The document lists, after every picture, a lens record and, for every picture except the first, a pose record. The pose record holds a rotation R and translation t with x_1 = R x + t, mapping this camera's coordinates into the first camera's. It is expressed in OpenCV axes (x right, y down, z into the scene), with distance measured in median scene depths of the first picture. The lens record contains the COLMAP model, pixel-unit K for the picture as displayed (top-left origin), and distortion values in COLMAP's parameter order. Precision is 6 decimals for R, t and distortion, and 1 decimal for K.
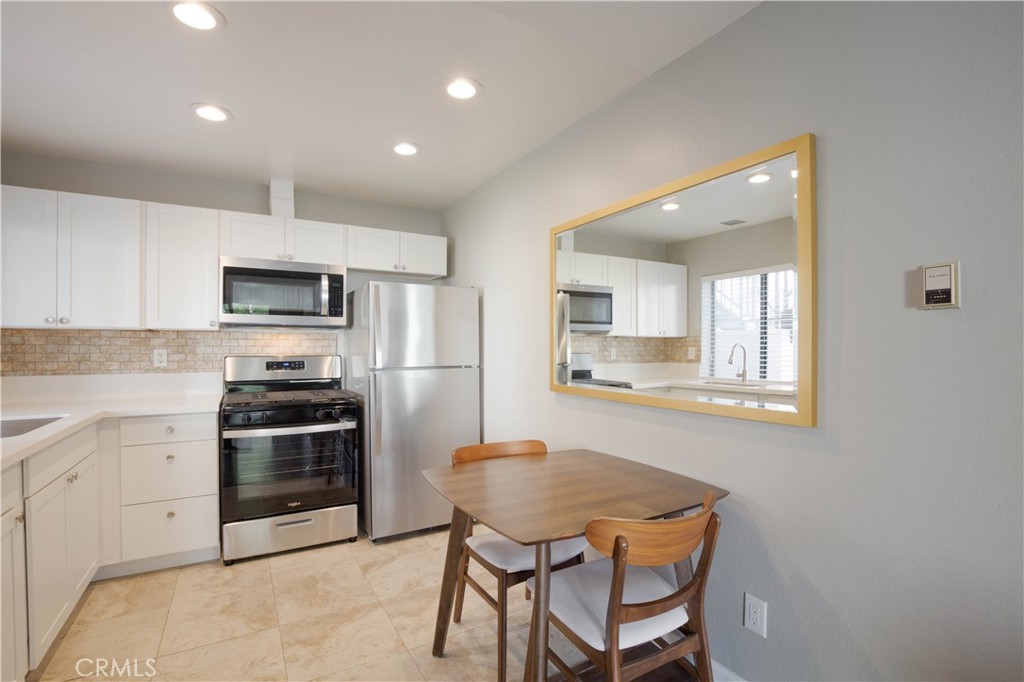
lens RADIAL K [[472.1, 0, 512.1], [0, 472.1, 345.9], [0, 0, 1]] dist [-0.036497, 0.006796]
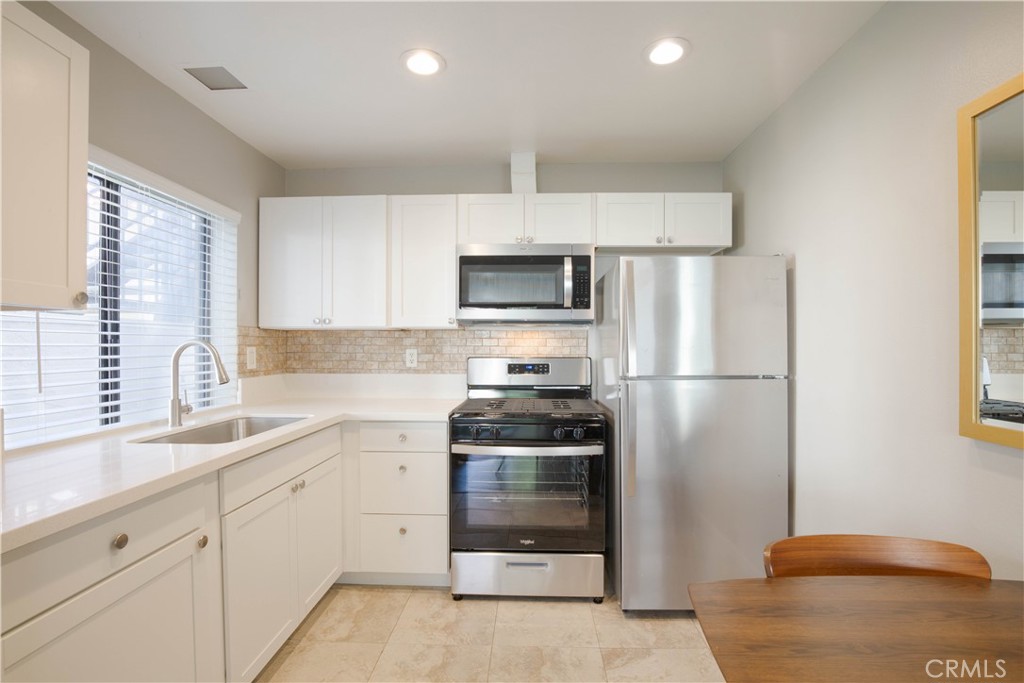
lens RADIAL K [[470.1, 0, 516.7], [0, 470.1, 346.6], [0, 0, 1]] dist [-0.028982, 0.000100]
pose [[0.846631, 0.000780, -0.532179, -0.048370], [0.000326, 0.999998, 0.001984, 0.000009], [0.532180, -0.001853, 0.846629, 0.283843]]
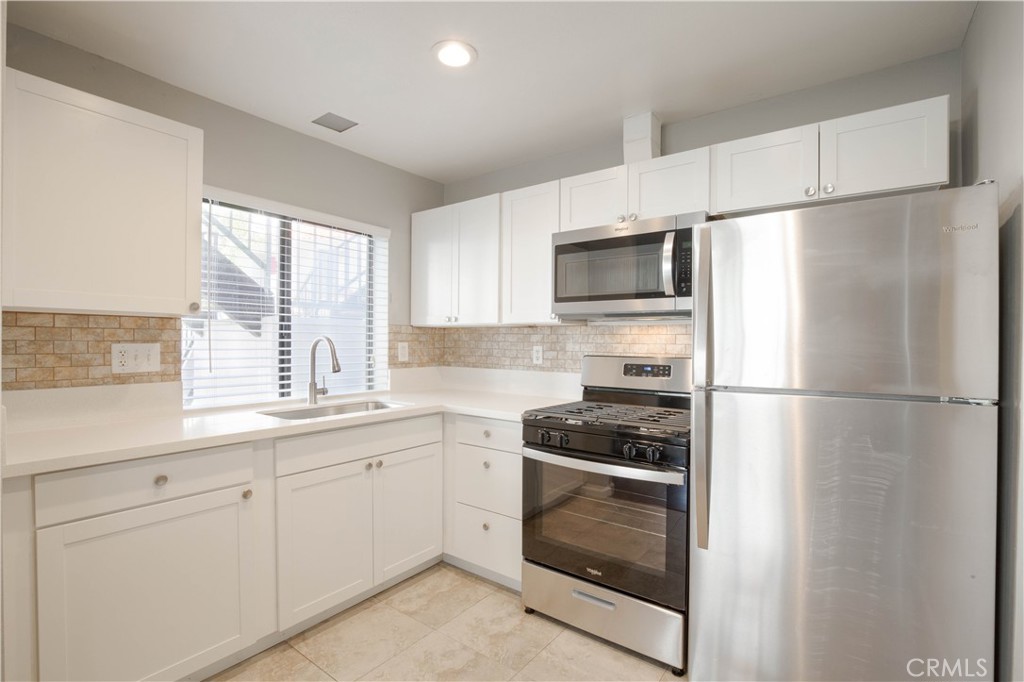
lens RADIAL K [[472.1, 0, 512.1], [0, 472.1, 345.9], [0, 0, 1]] dist [-0.036497, 0.006796]
pose [[0.396735, 0.010612, -0.917872, 0.109418], [-0.006741, 0.999940, 0.008647, -0.000731], [0.917908, 0.002757, 0.396783, 0.567427]]
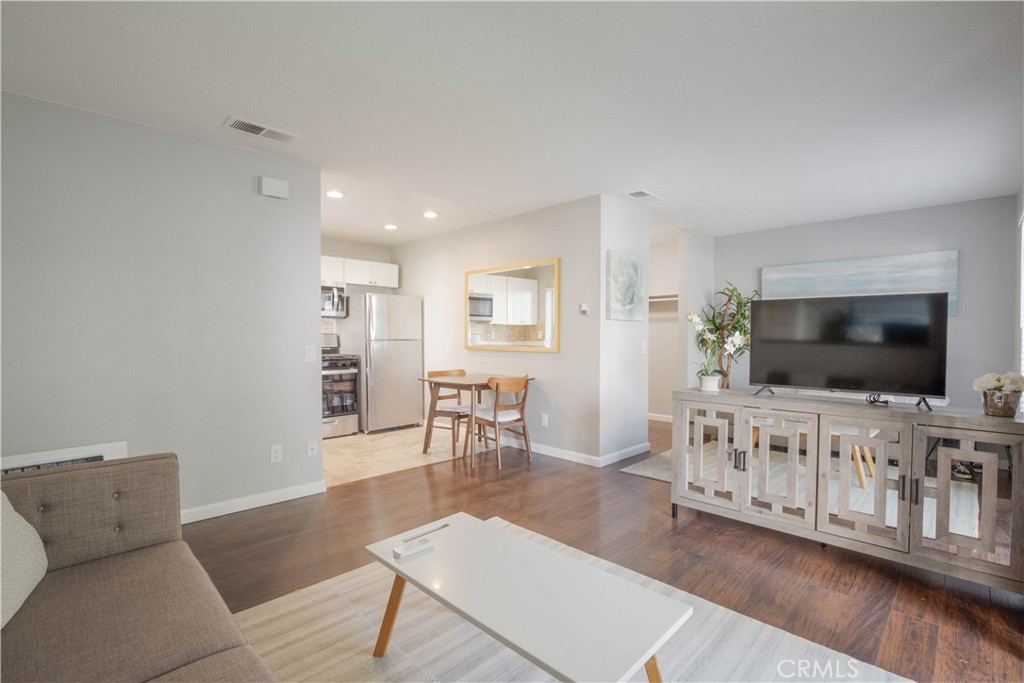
lens RADIAL K [[479.3, 0, 512.0], [0, 479.3, 341.5], [0, 0, 1]] dist [-0.001042, 0.000033]
pose [[0.966549, -0.001391, 0.256479, -0.225683], [-0.001738, 0.999927, 0.011971, 0.029971], [-0.256477, -0.012016, 0.966476, -0.953737]]
